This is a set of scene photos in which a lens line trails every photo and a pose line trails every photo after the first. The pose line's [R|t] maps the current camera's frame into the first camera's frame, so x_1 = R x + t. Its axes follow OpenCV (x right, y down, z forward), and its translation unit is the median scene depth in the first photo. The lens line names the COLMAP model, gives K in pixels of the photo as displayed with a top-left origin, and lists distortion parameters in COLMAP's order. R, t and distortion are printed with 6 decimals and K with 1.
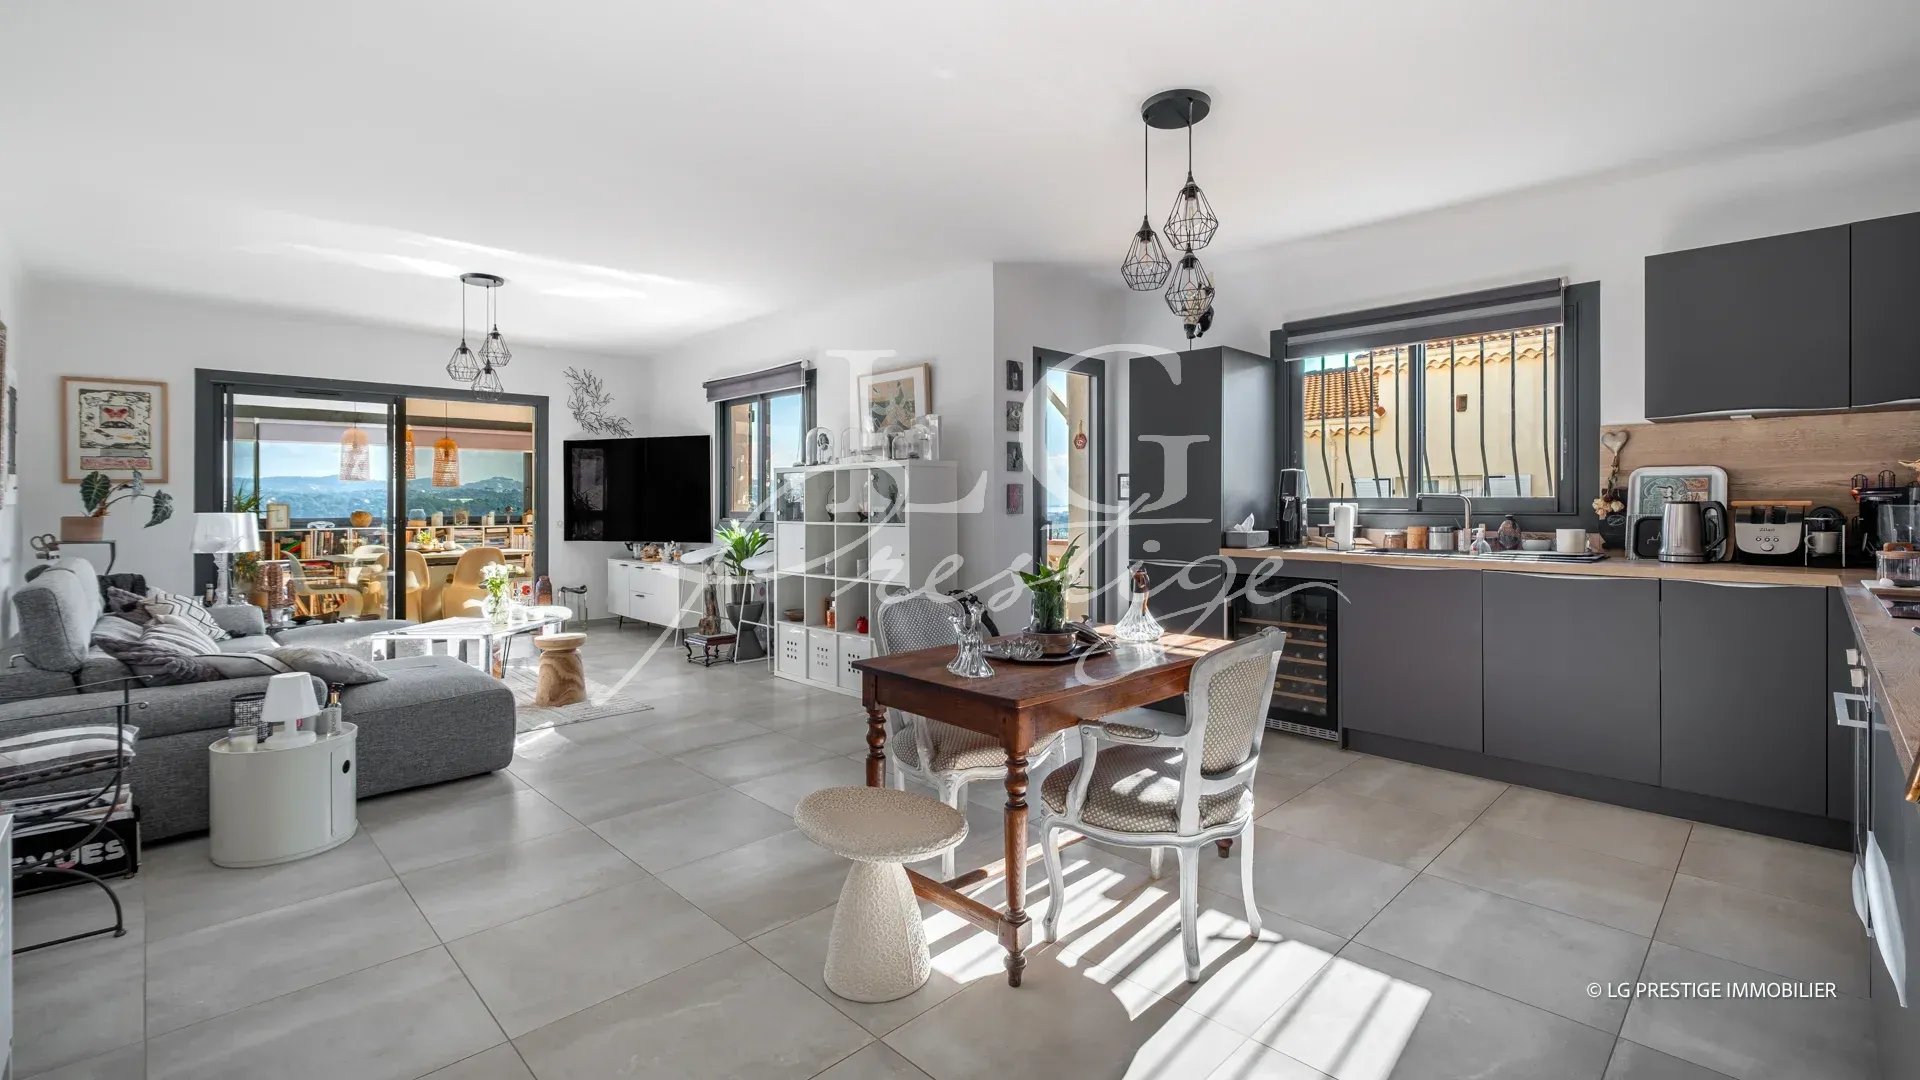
lens RADIAL K [[833.4, 0, 969.4], [0, 833.4, 500.0], [0, 0, 1]] dist [-0.031585, 0.000117]
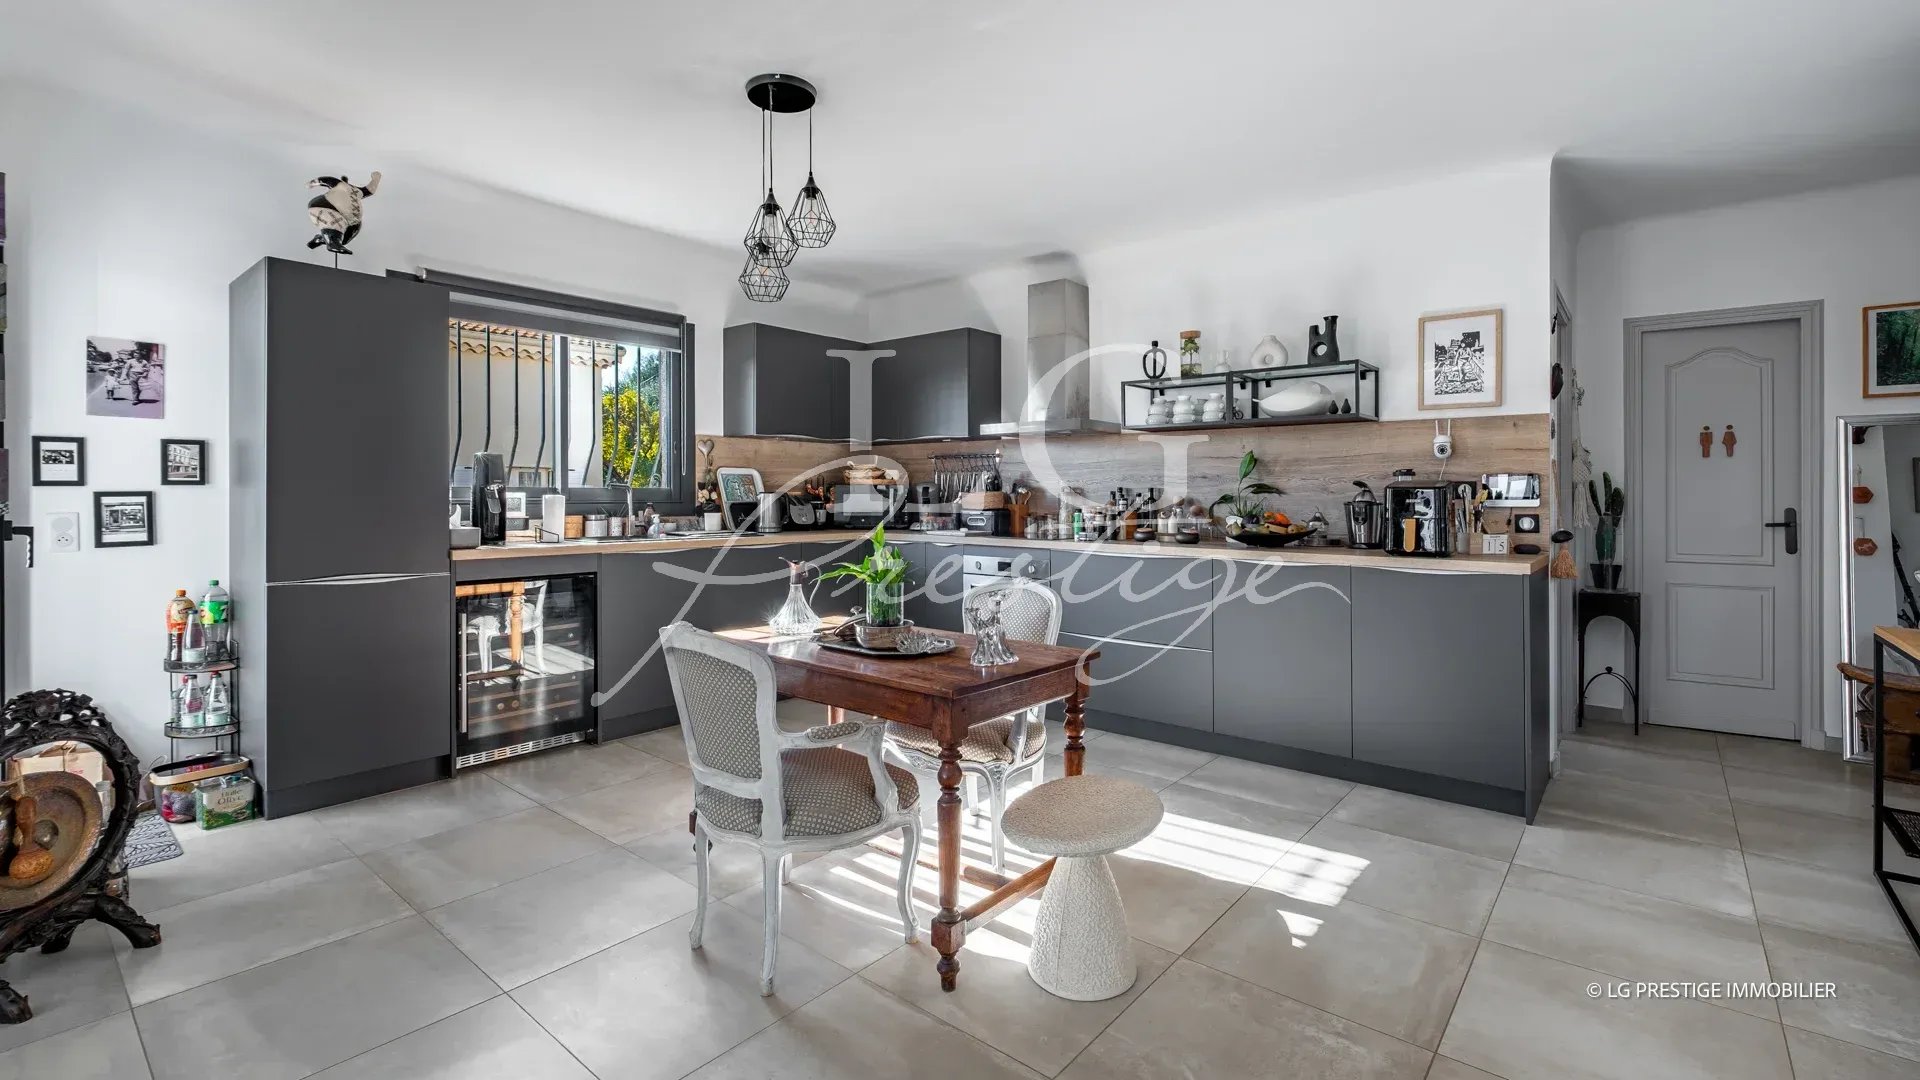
lens RADIAL K [[833.4, 0, 969.4], [0, 833.4, 500.0], [0, 0, 1]] dist [-0.031585, 0.000117]
pose [[-0.103610, -0.000302, 0.994618, -0.619506], [-0.002273, 0.999997, 0.000067, 0.013985], [-0.994615, -0.002254, -0.103610, 0.712807]]
